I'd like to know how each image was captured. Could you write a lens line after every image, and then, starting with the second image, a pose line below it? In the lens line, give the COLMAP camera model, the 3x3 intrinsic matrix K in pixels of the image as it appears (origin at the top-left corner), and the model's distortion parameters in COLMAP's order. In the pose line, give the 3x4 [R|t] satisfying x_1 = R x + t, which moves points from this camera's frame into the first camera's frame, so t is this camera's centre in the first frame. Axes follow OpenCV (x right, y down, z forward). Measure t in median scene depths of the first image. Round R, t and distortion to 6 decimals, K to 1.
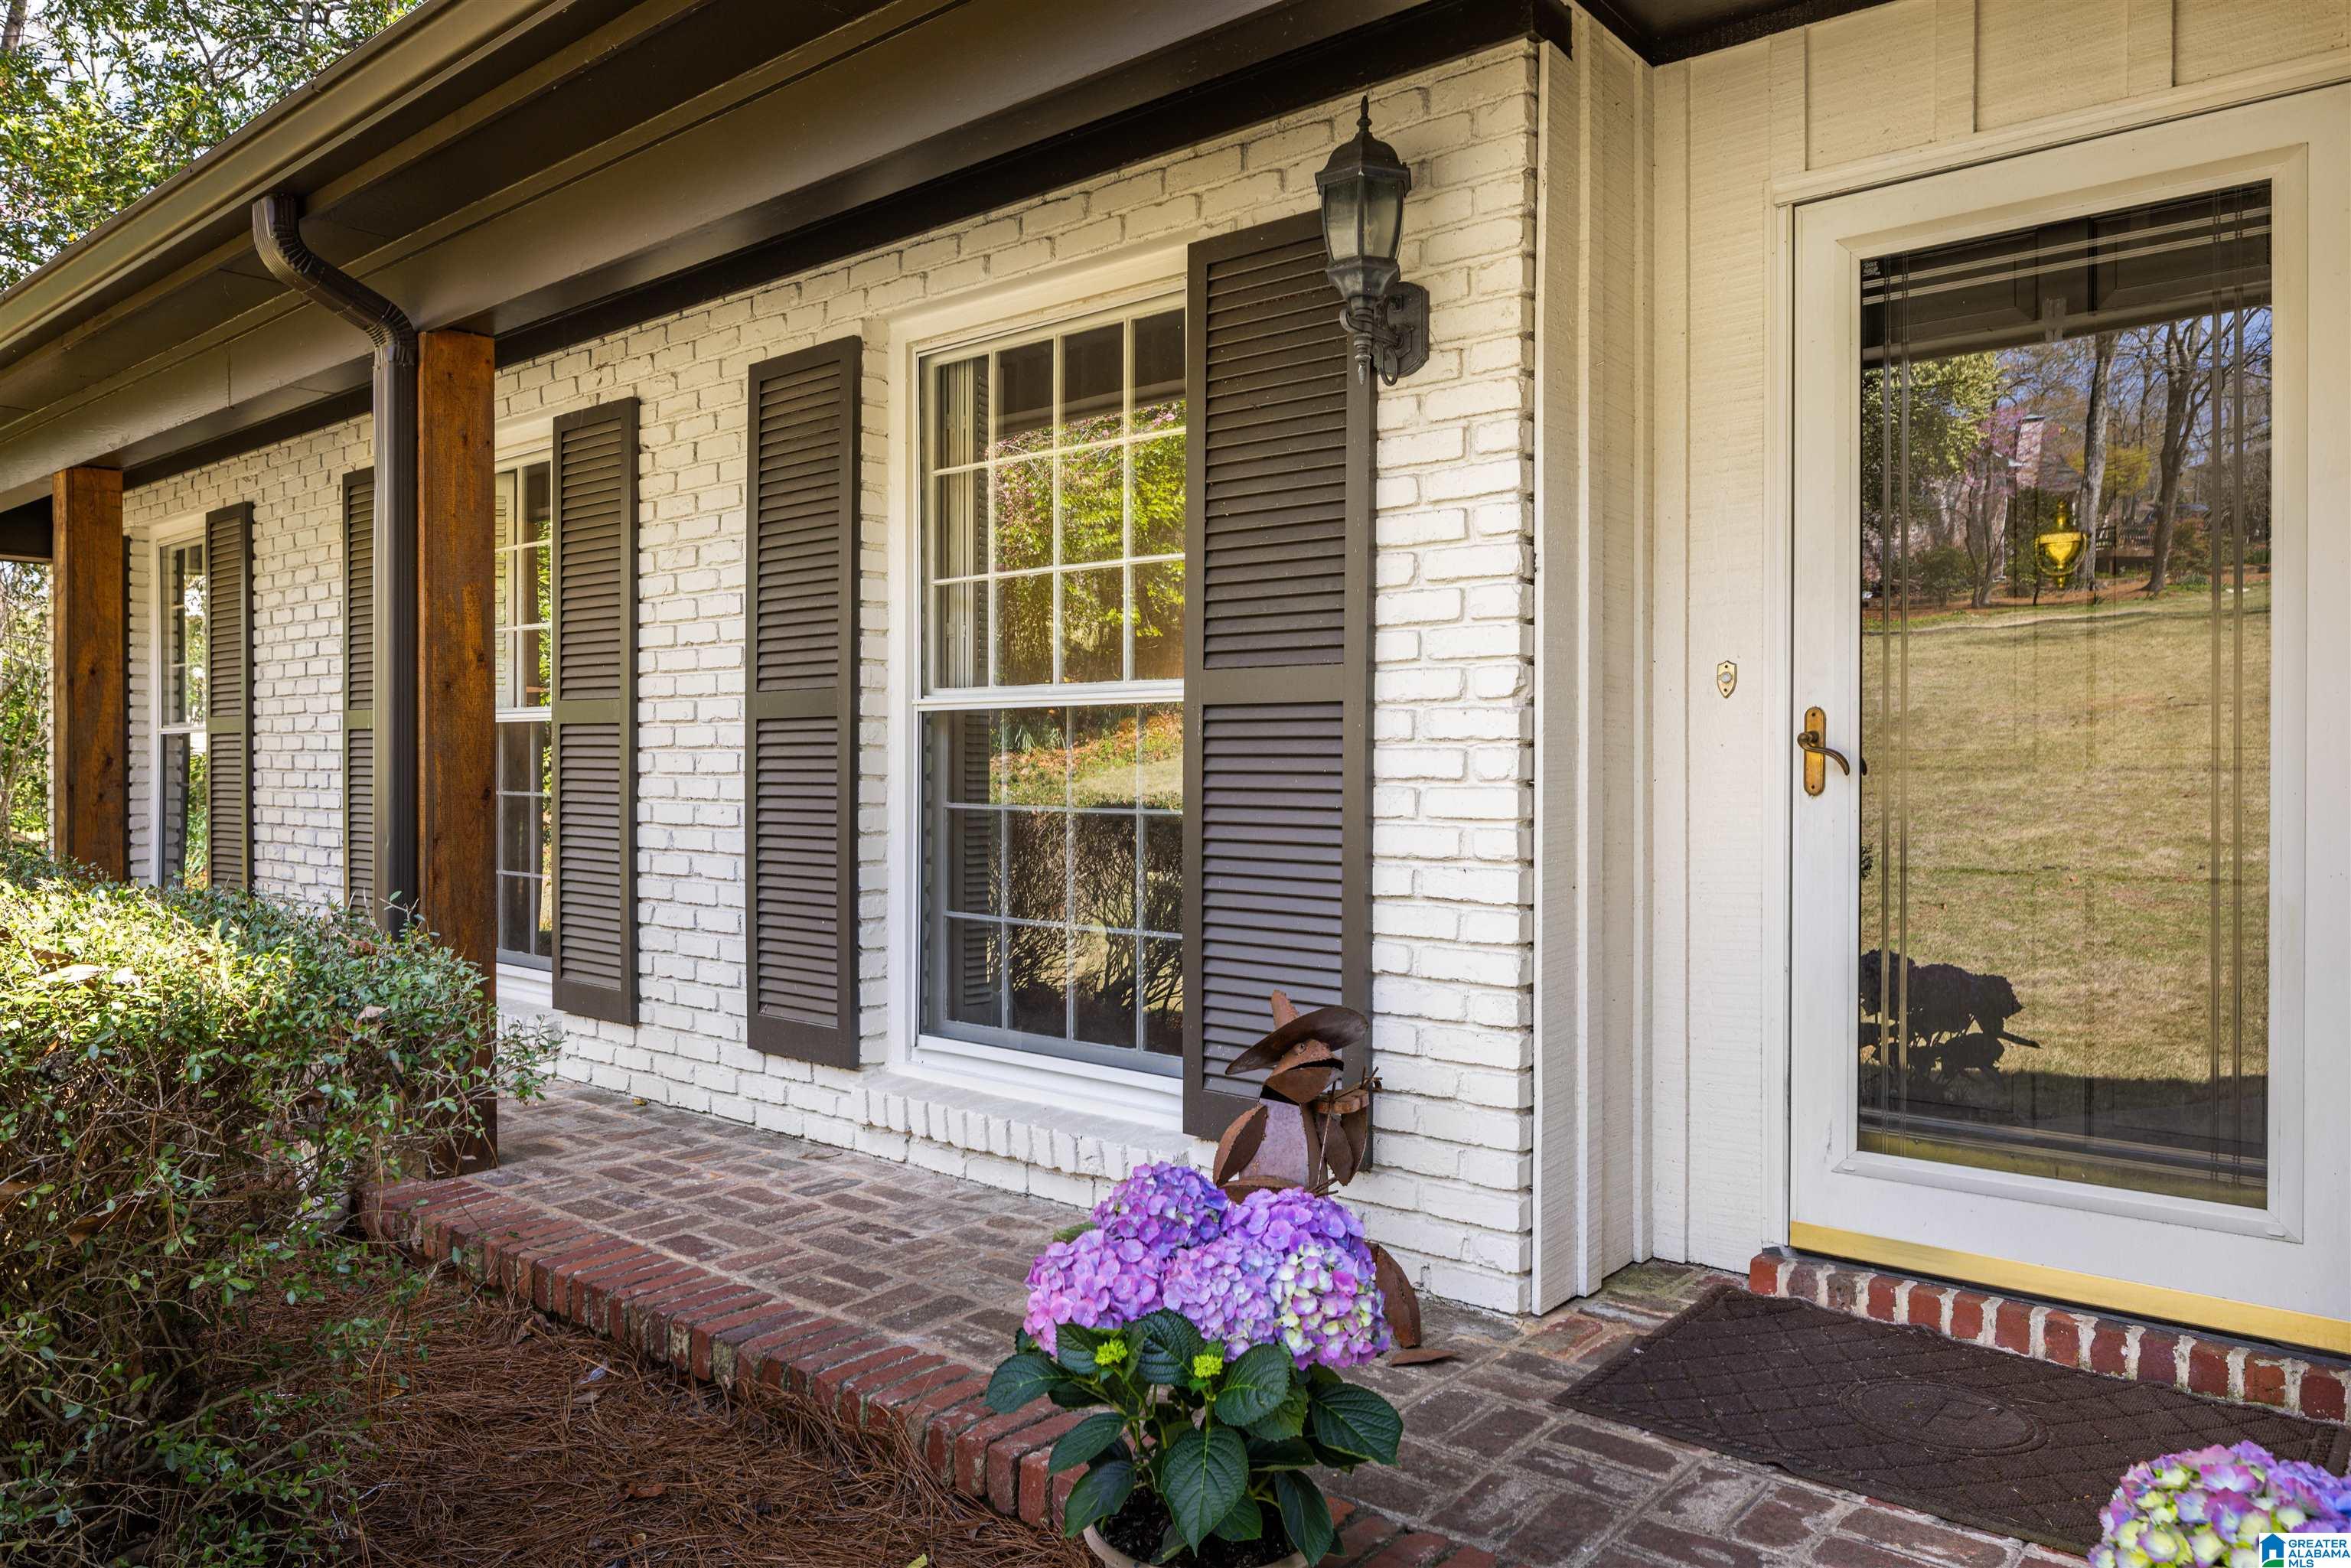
lens RADIAL K [[1625.8, 0, 1173.1], [0, 1625.8, 777.7], [0, 0, 1]] dist [0.004692, 0.000641]
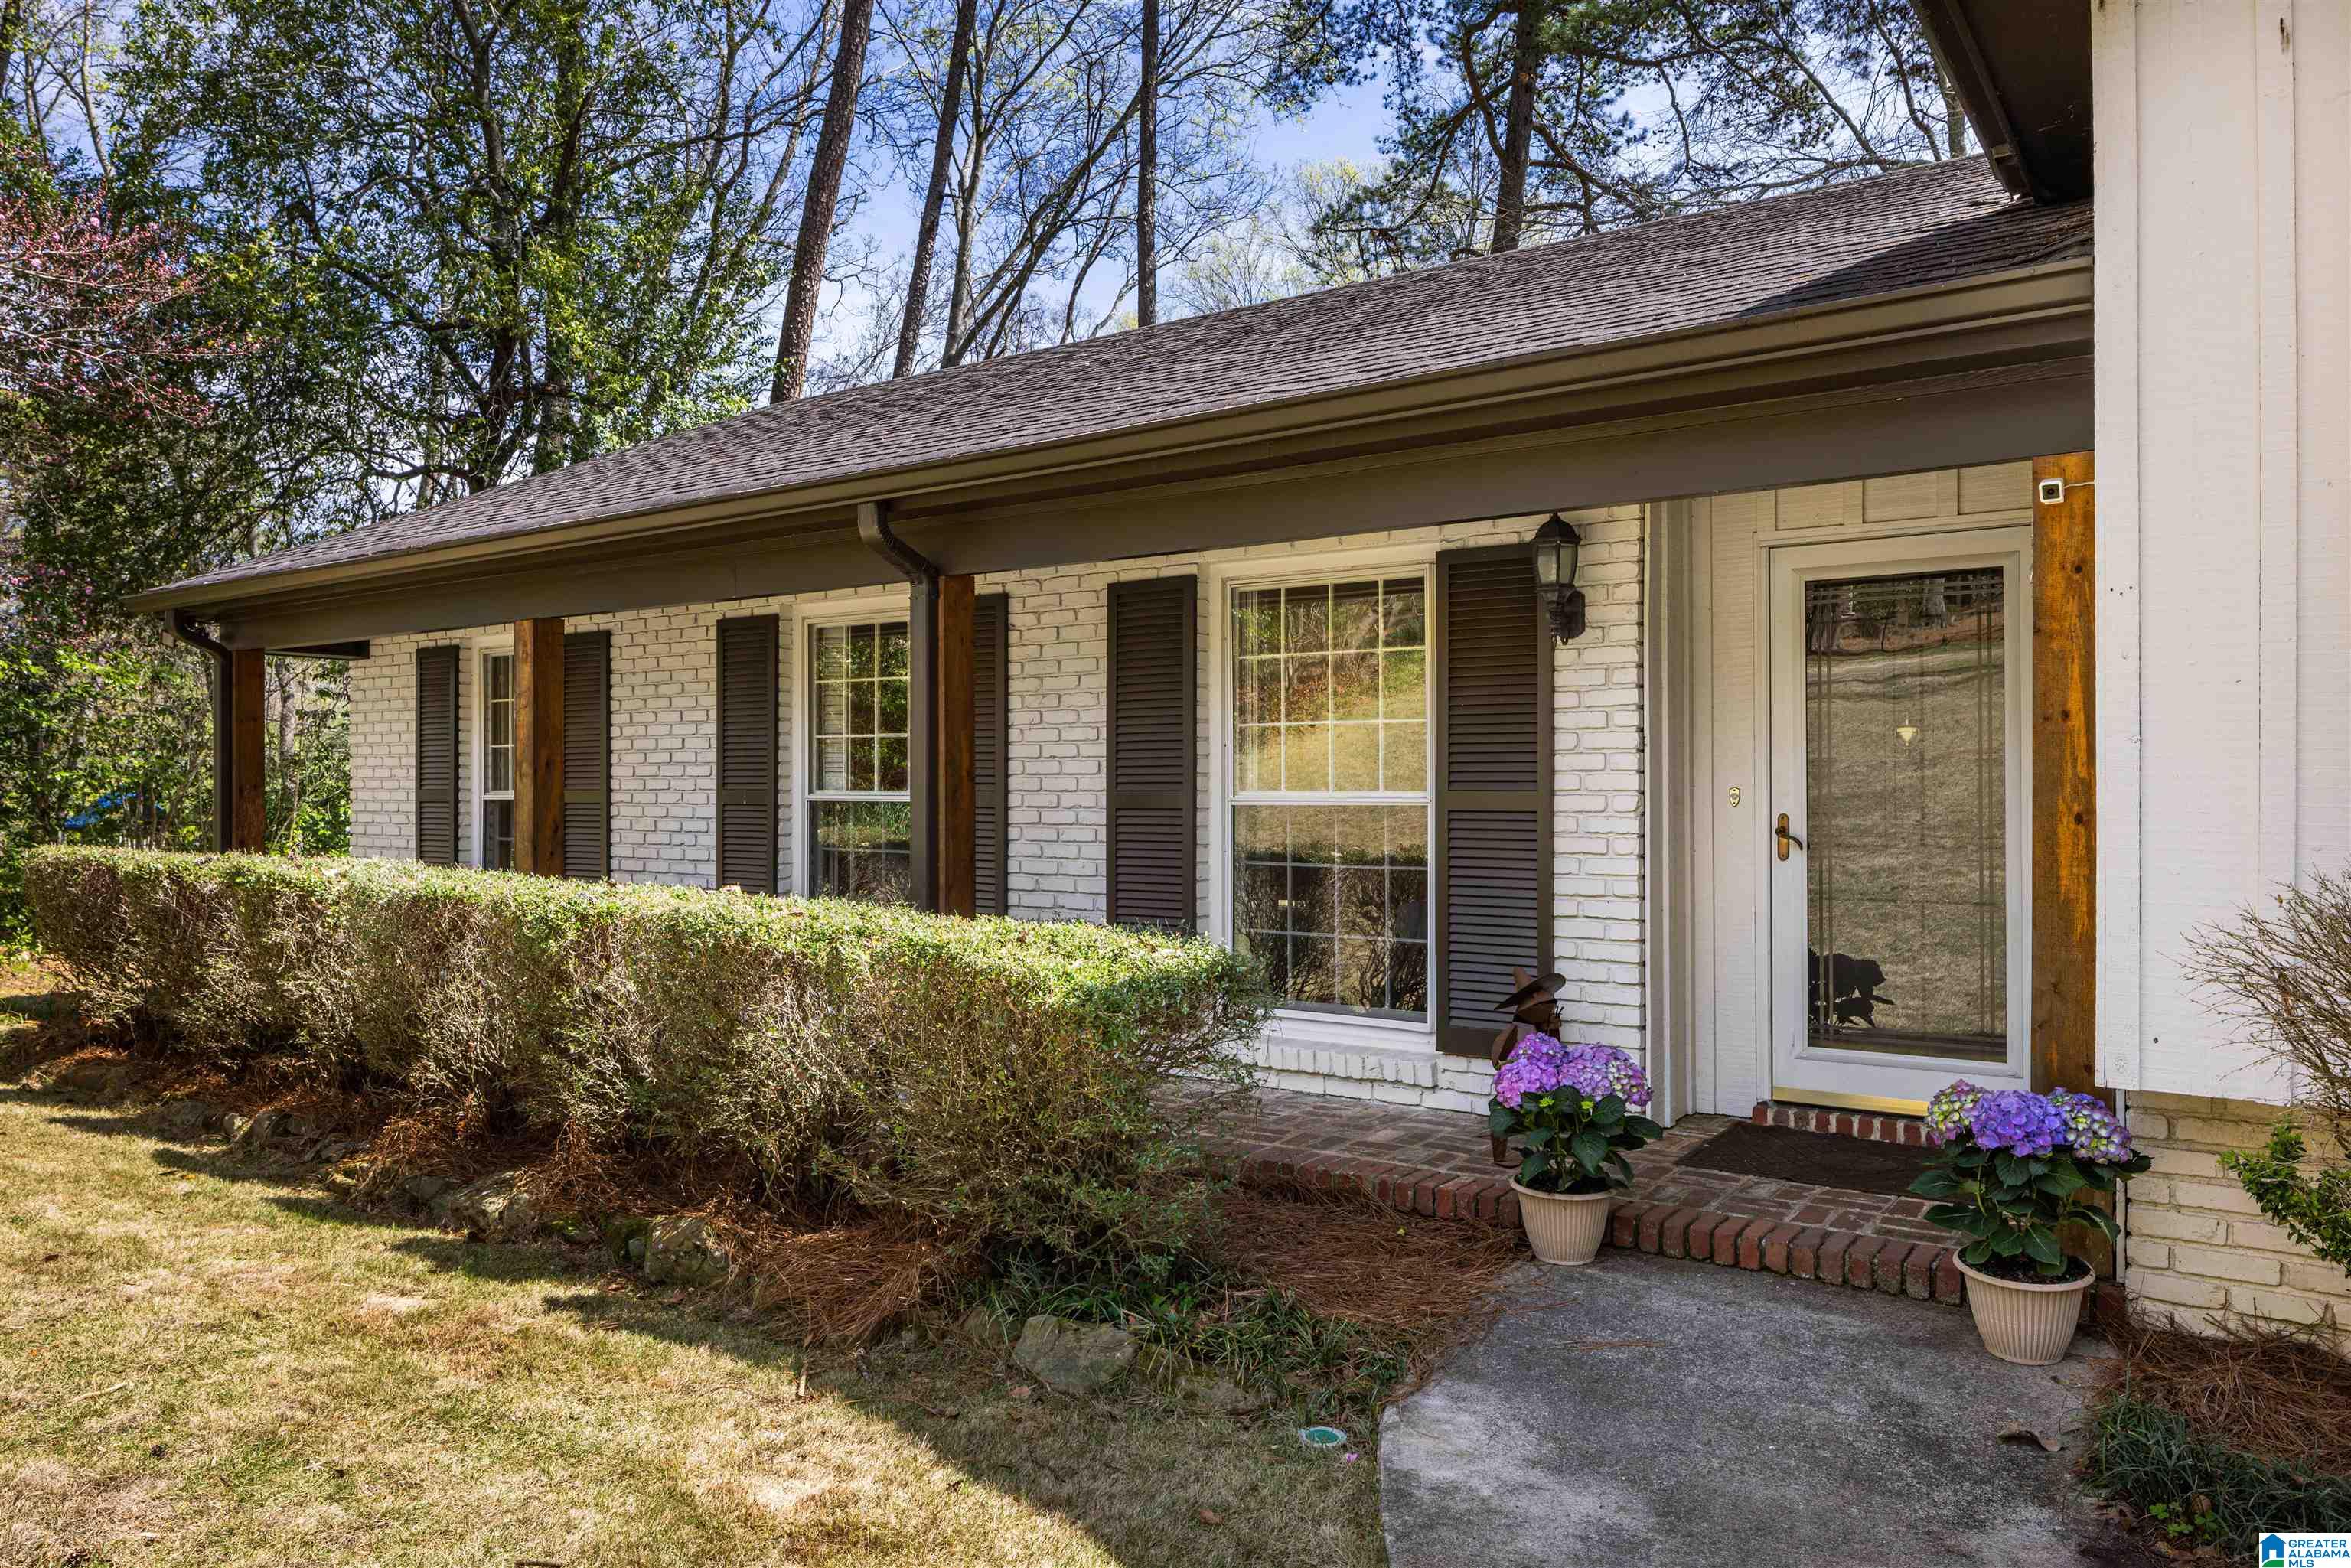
lens RADIAL K [[1625.8, 0, 1177.6], [0, 1625.8, 780.5], [0, 0, 1]] dist [0.004692, 0.000641]
pose [[0.996576, -0.004061, 0.082576, -0.470929], [0.004892, 0.999939, -0.009867, -0.067878], [-0.082531, 0.010237, 0.996536, -0.840484]]
